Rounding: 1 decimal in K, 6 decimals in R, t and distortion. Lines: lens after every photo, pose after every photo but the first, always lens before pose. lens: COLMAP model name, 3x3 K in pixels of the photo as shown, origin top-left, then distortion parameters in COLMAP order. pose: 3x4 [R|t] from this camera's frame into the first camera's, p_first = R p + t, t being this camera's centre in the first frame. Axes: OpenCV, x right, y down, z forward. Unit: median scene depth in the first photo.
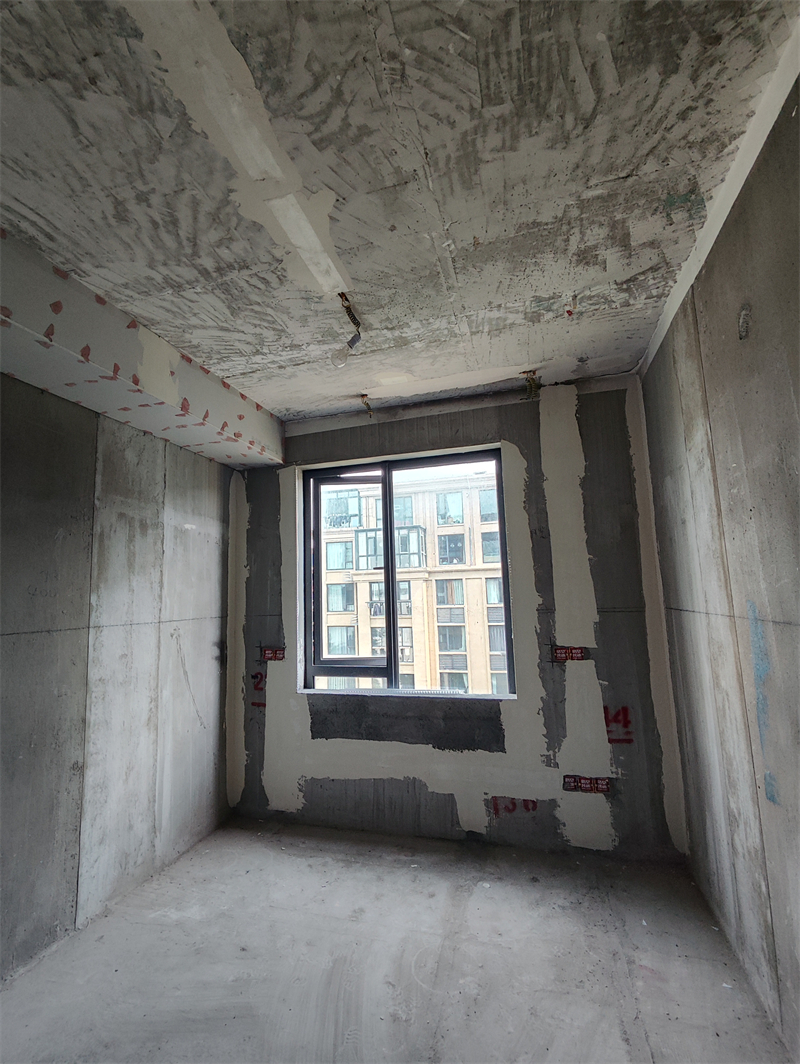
lens RADIAL K [[485.7, 0, 379.7], [0, 485.7, 537.1], [0, 0, 1]] dist [-0.001034, -0.000598]
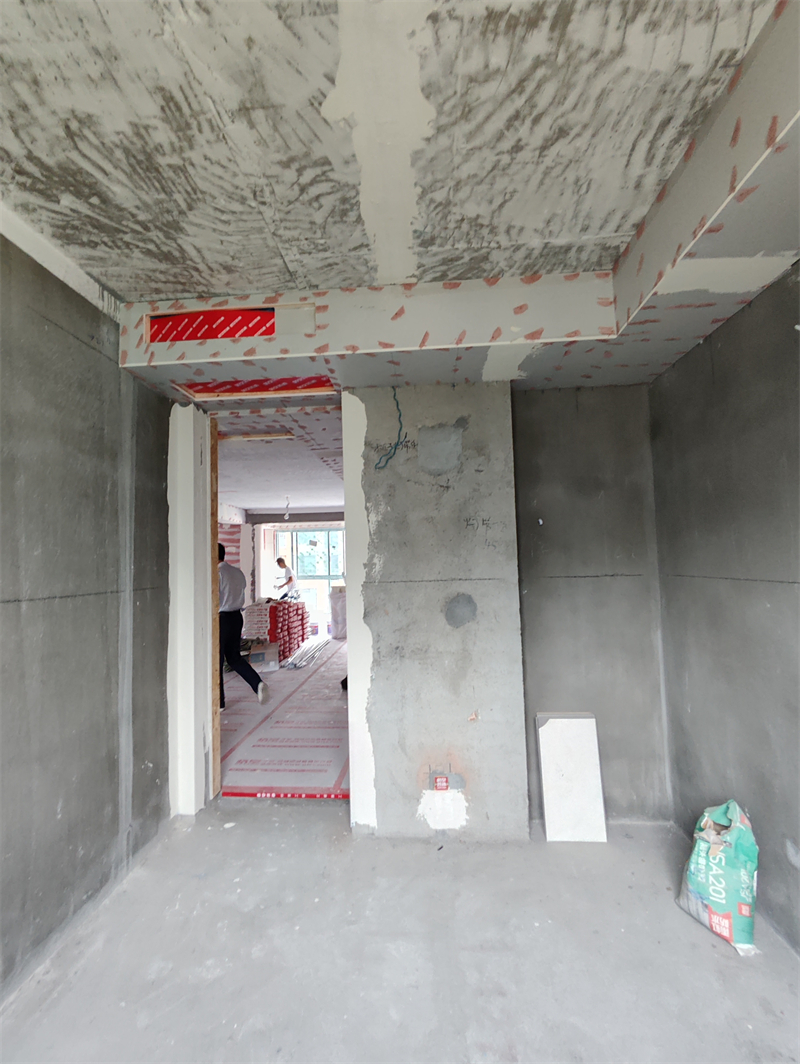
lens RADIAL K [[500.0, 0, 384.7], [0, 500.0, 533.5], [0, 0, 1]] dist [-0.023852, 0.026116]
pose [[-0.975930, 0.038914, -0.214583, 0.024850], [0.076043, 0.982918, -0.167597, 0.253793], [0.204396, -0.179880, -0.962219, 2.050766]]
